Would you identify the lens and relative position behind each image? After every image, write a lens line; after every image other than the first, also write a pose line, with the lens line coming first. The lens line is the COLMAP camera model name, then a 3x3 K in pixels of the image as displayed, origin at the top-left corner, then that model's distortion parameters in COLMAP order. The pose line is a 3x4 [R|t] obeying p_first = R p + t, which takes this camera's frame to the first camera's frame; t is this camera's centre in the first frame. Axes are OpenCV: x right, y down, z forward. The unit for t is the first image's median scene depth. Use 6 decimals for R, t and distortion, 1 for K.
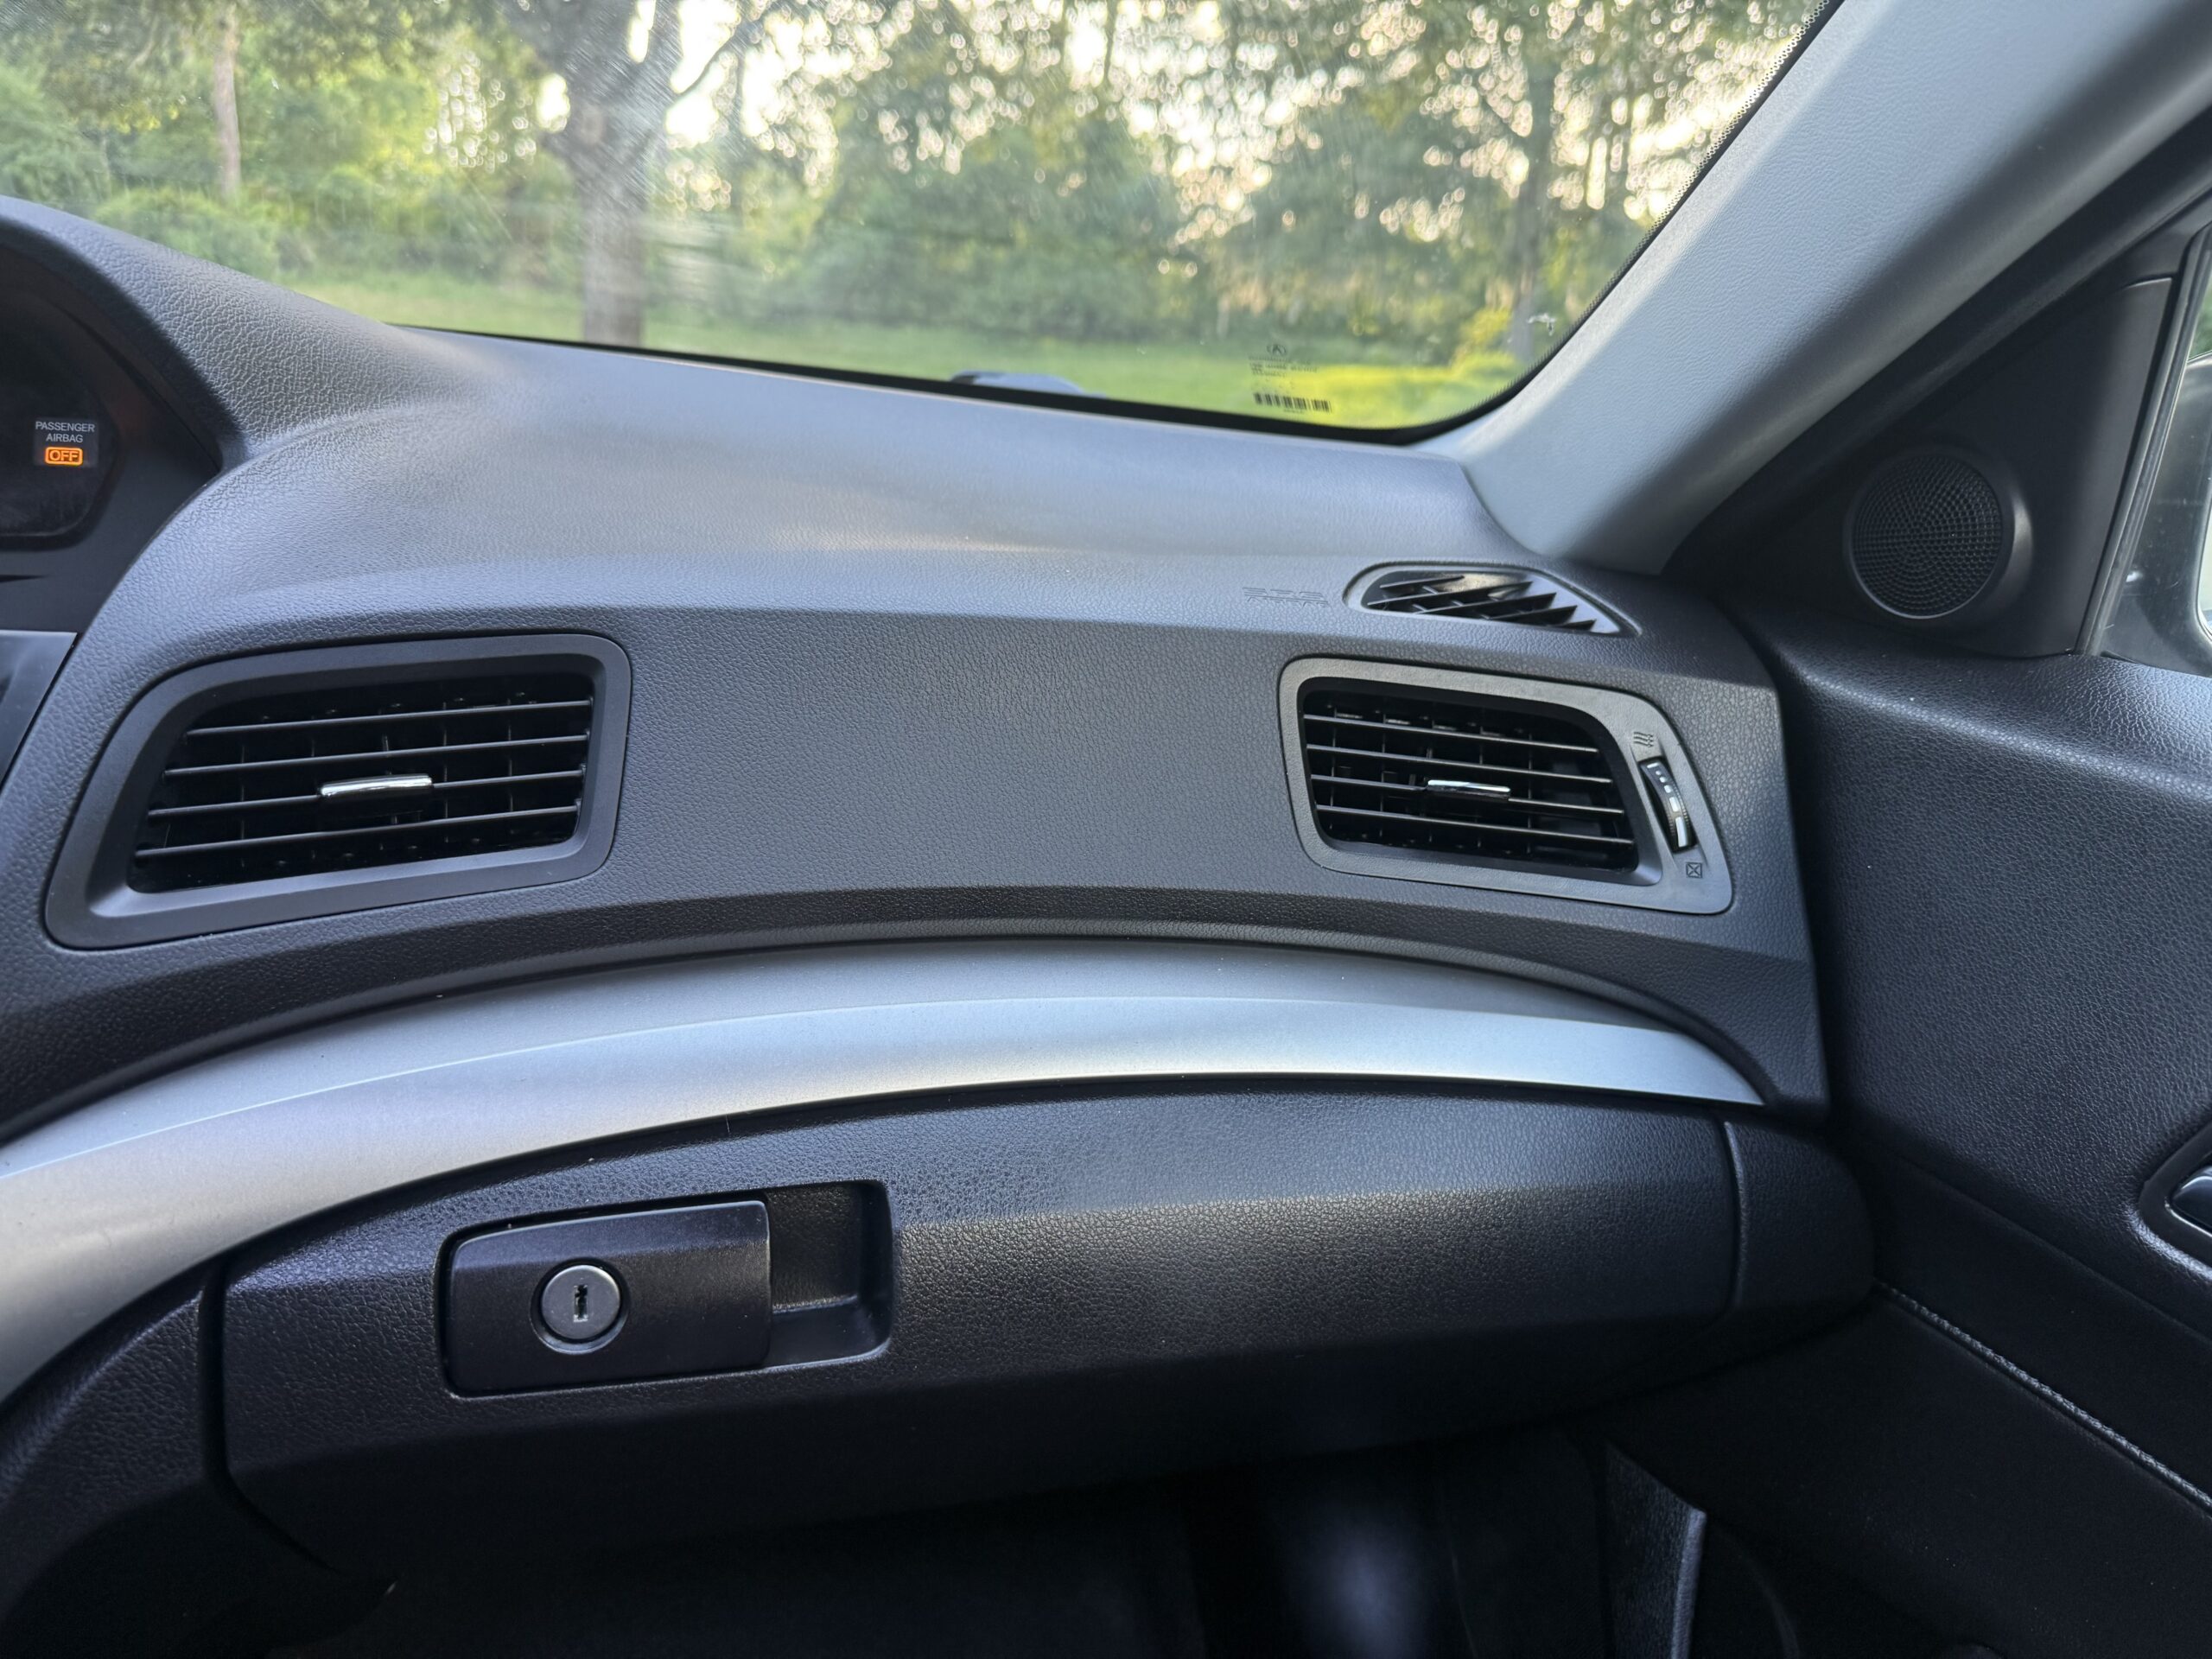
lens RADIAL K [[1582.2, 0, 1087.7], [0, 1582.2, 834.7], [0, 0, 1]] dist [0.030632, -0.042527]
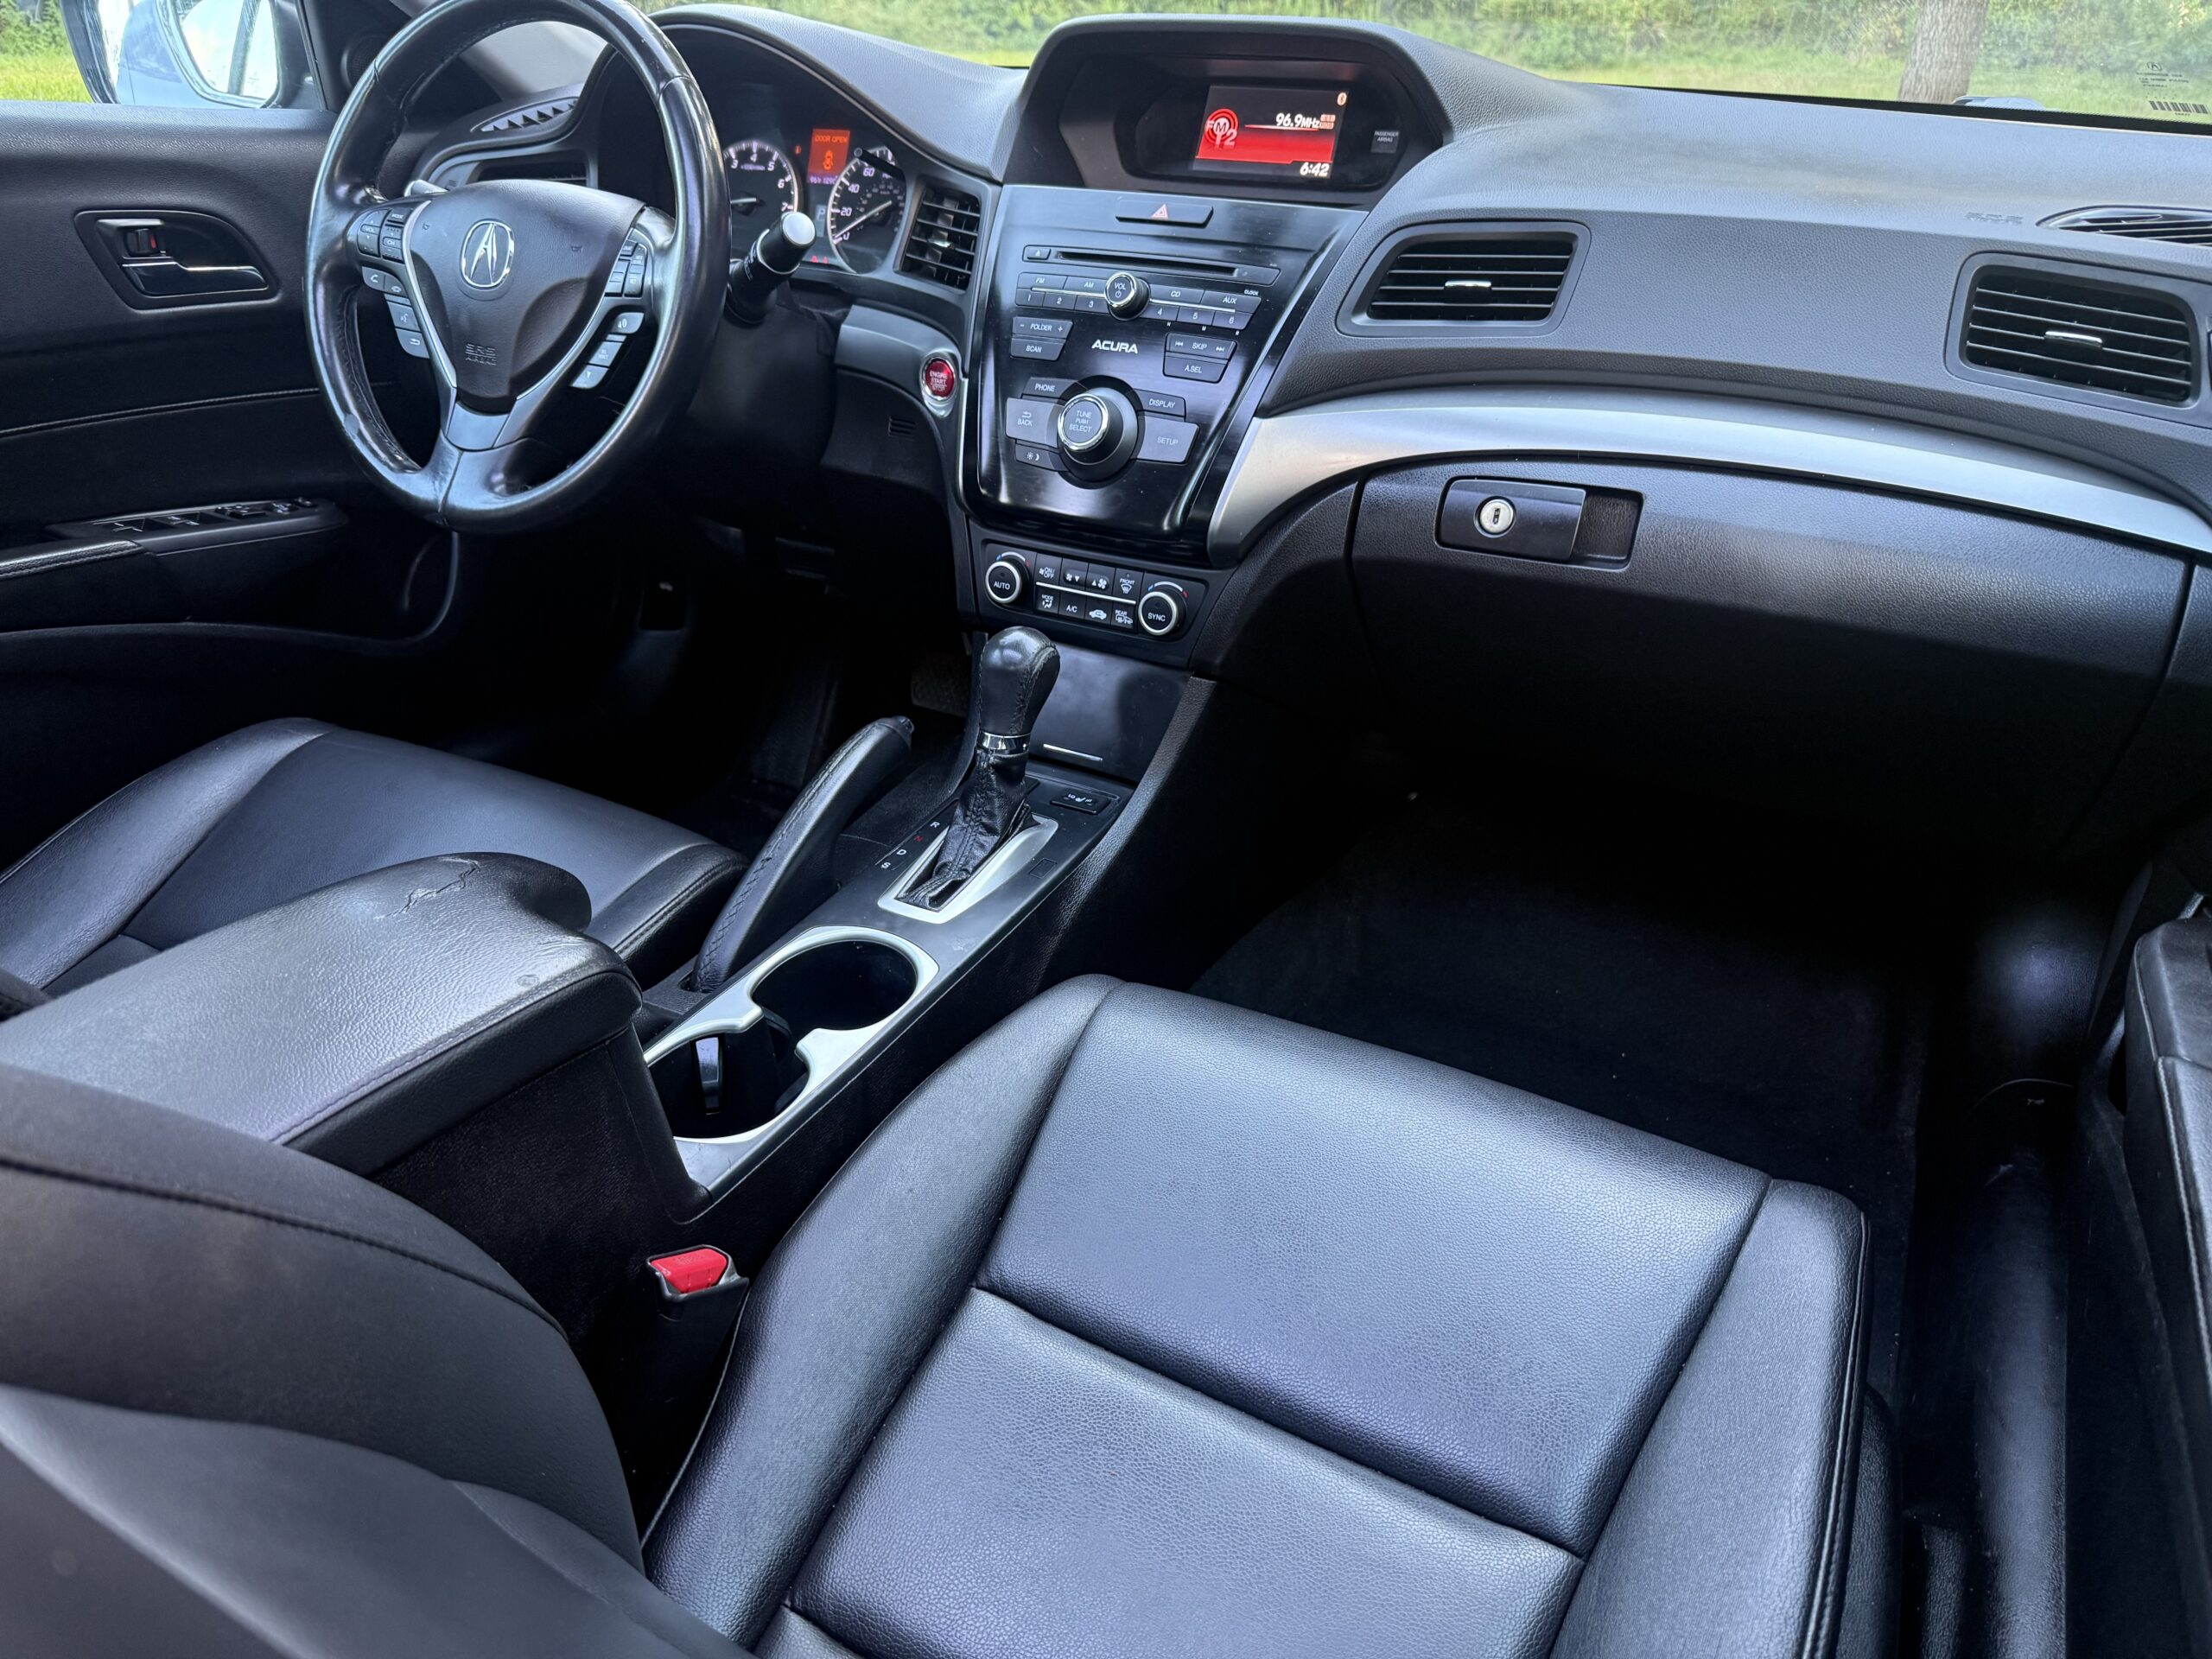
lens RADIAL K [[1582.2, 0, 1099.1], [0, 1582.2, 862.0], [0, 0, 1]] dist [0.030632, -0.042527]
pose [[0.737993, 0.253344, -0.625446, 0.638384], [-0.166763, 0.966573, 0.194750, 0.328653], [0.653877, -0.039423, 0.755573, -0.882369]]
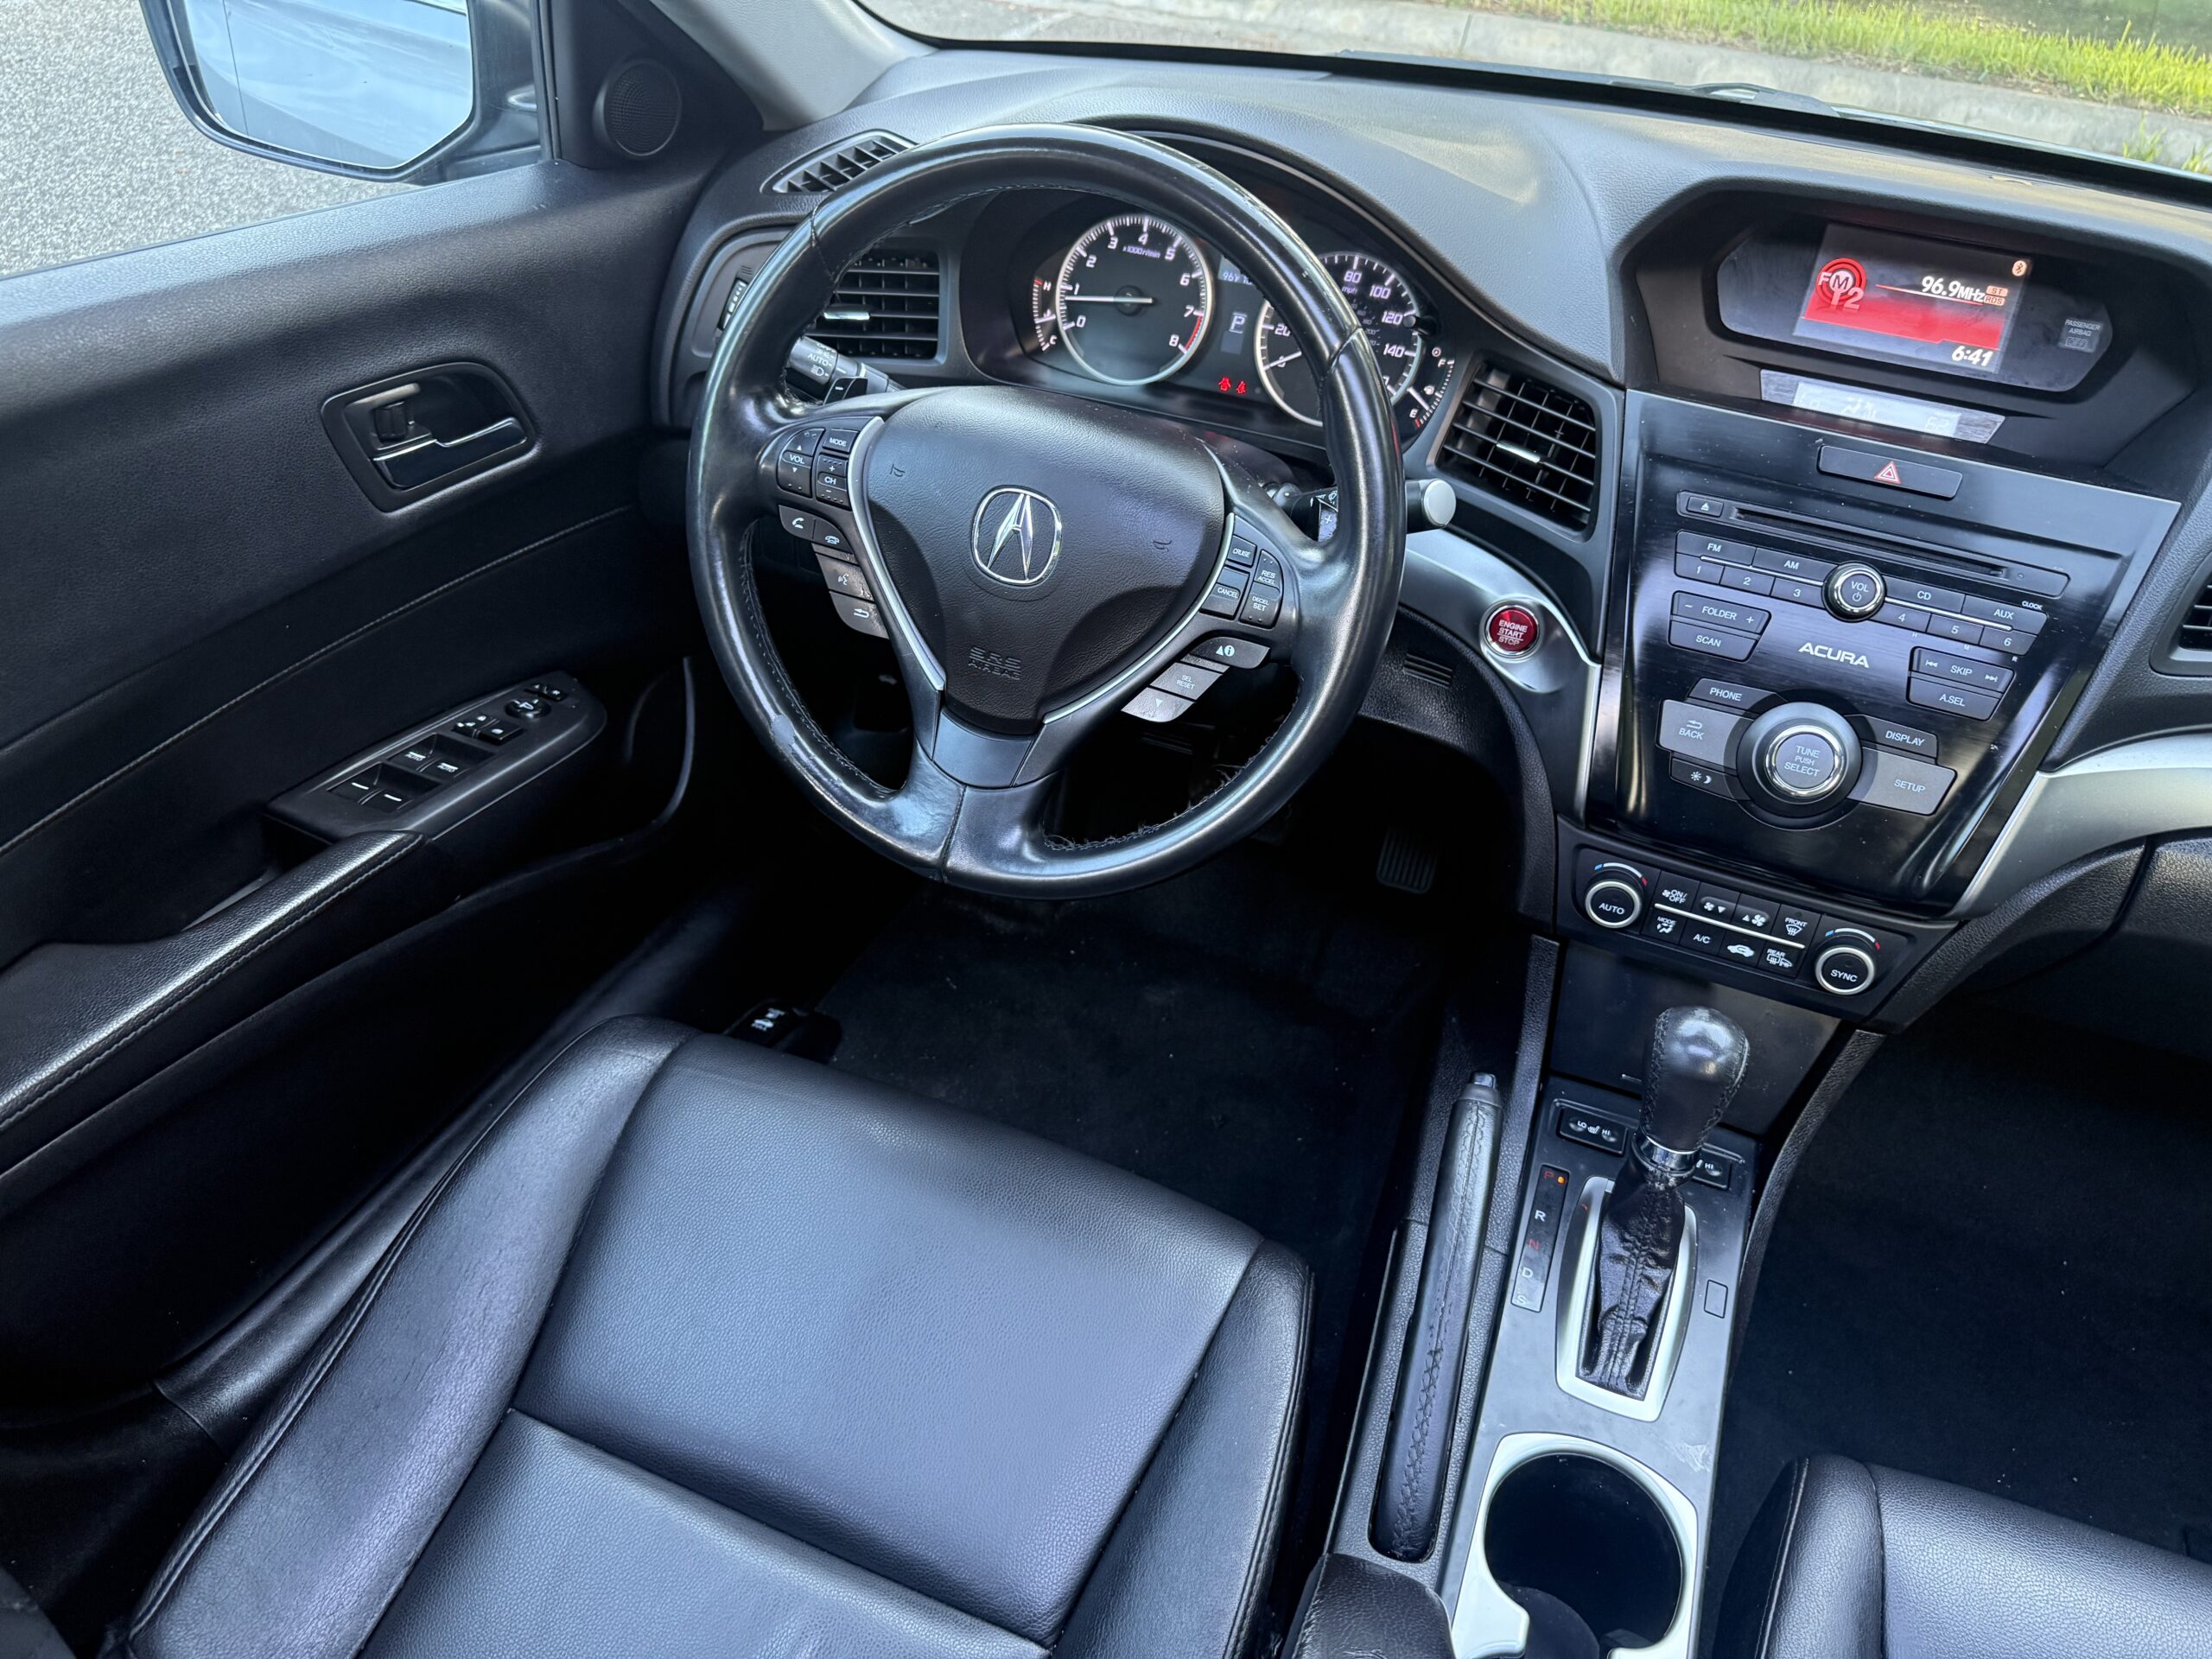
lens RADIAL K [[1582.2, 0, 1111.2], [0, 1582.2, 827.7], [0, 0, 1]] dist [0.030632, -0.042527]
pose [[0.822465, 0.321465, -0.469267, -0.509828], [-0.181240, 0.930094, 0.319497, -0.107364], [0.539169, -0.177725, 0.823232, -1.024928]]
